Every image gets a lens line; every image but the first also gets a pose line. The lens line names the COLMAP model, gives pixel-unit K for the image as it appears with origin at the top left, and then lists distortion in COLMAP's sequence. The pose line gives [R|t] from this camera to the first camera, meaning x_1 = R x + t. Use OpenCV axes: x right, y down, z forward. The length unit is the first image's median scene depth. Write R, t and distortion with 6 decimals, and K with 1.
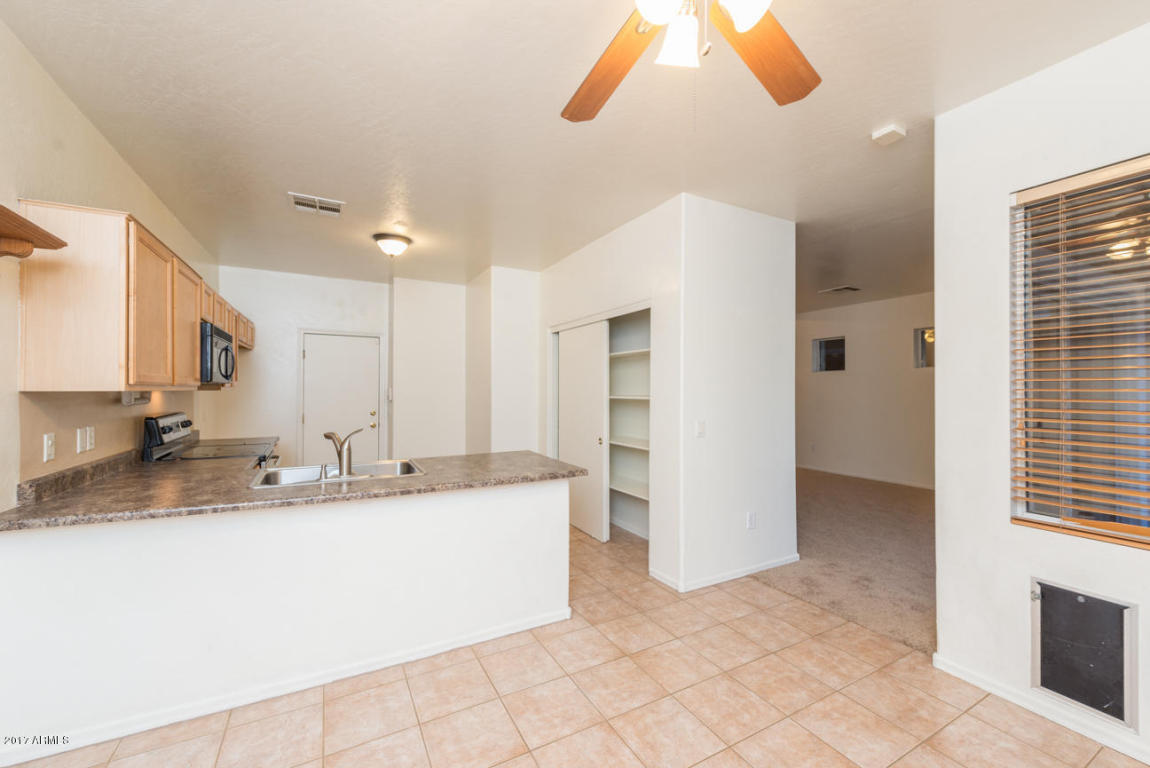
lens RADIAL K [[463.7, 0, 579.2], [0, 463.7, 388.4], [0, 0, 1]] dist [0.003054, -0.001478]
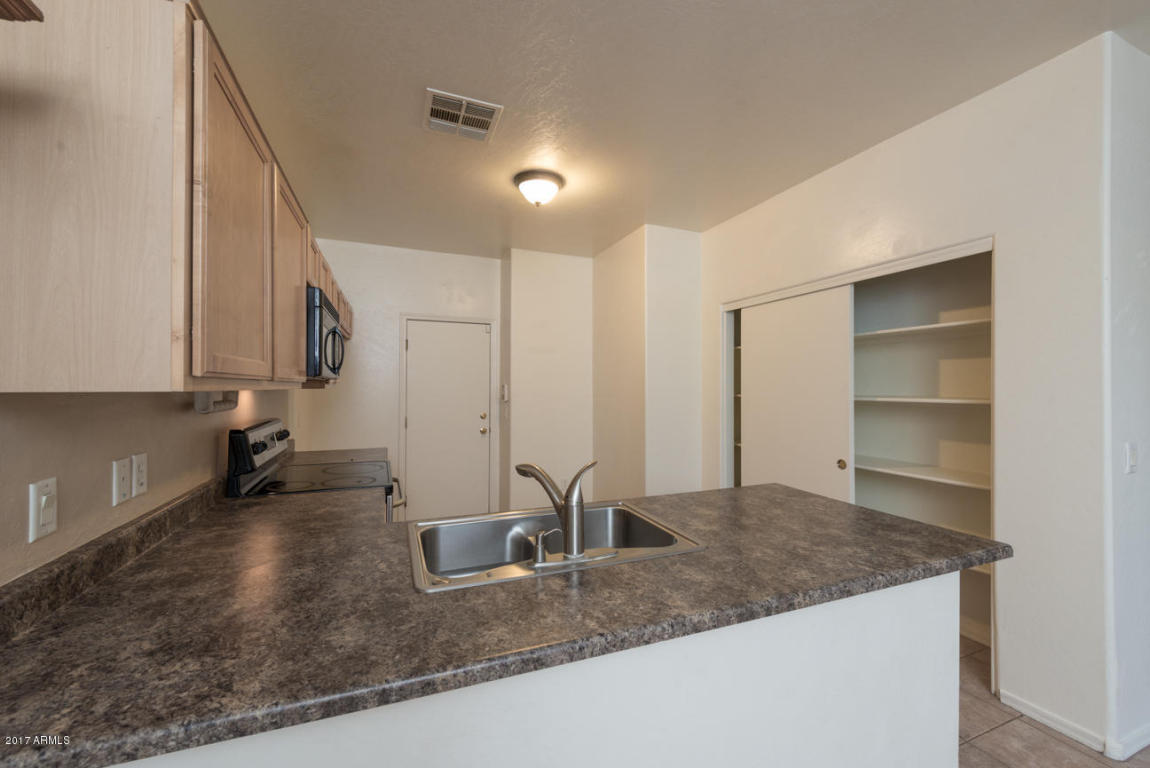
lens RADIAL K [[463.7, 0, 572.7], [0, 463.7, 385.1], [0, 0, 1]] dist [0.003054, -0.001478]
pose [[0.992527, -0.000739, -0.122022, -0.351438], [0.000450, 0.999997, -0.002394, 0.000568], [0.122023, 0.002321, 0.992525, 0.383354]]
